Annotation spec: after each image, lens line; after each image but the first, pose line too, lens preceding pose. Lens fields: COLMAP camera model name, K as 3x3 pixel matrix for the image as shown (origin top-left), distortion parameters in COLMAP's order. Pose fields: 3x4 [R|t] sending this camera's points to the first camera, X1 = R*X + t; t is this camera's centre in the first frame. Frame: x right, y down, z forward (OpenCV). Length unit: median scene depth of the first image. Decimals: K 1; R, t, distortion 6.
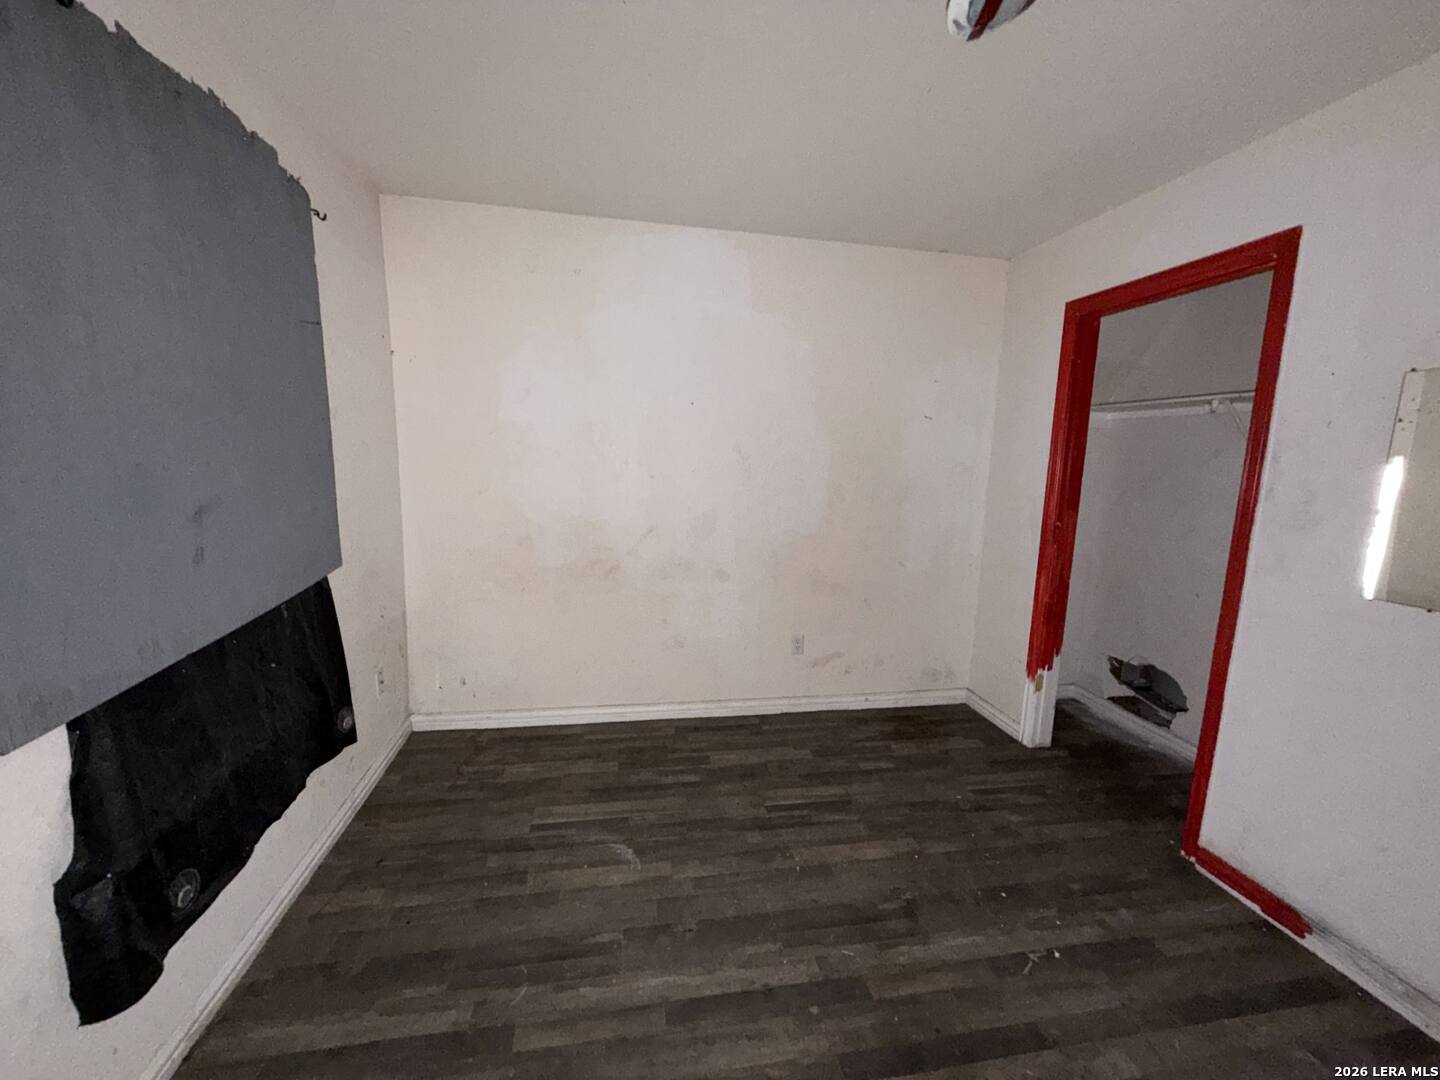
lens RADIAL K [[571.0, 0, 713.7], [0, 571.0, 541.8], [0, 0, 1]] dist [0.001155, -0.000170]
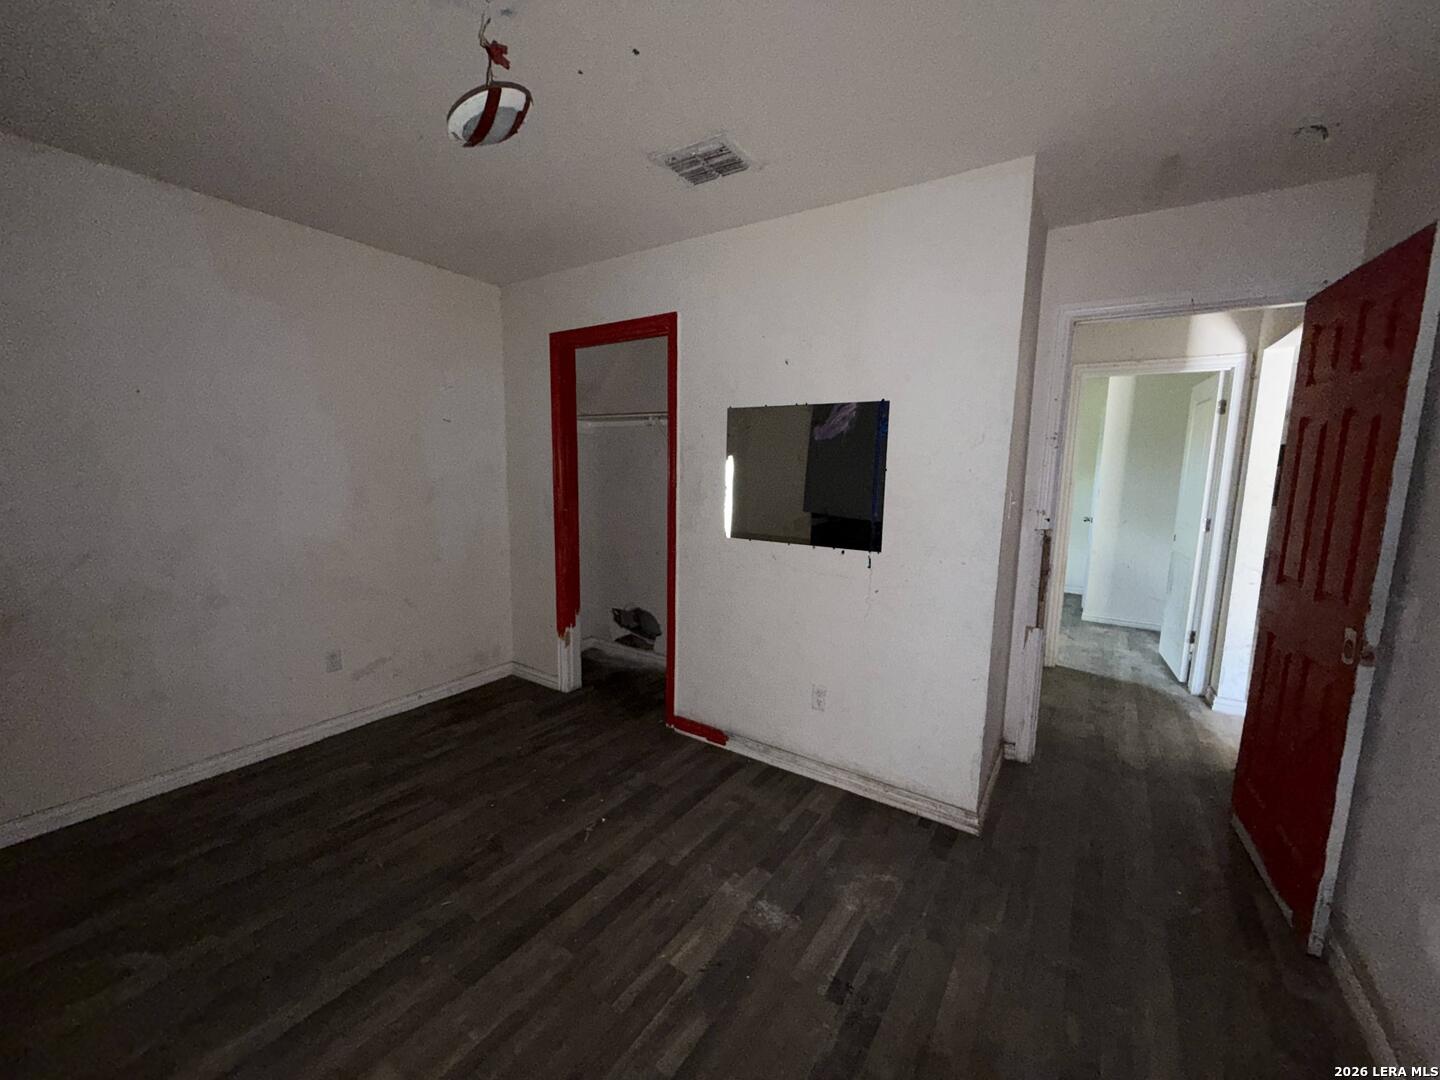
lens RADIAL K [[571.0, 0, 713.7], [0, 571.0, 541.8], [0, 0, 1]] dist [0.001155, -0.000170]
pose [[0.694682, -0.111029, 0.710696, -0.069440], [0.109893, 0.992799, 0.047684, 0.014363], [-0.710873, 0.044975, 0.701881, -0.107786]]
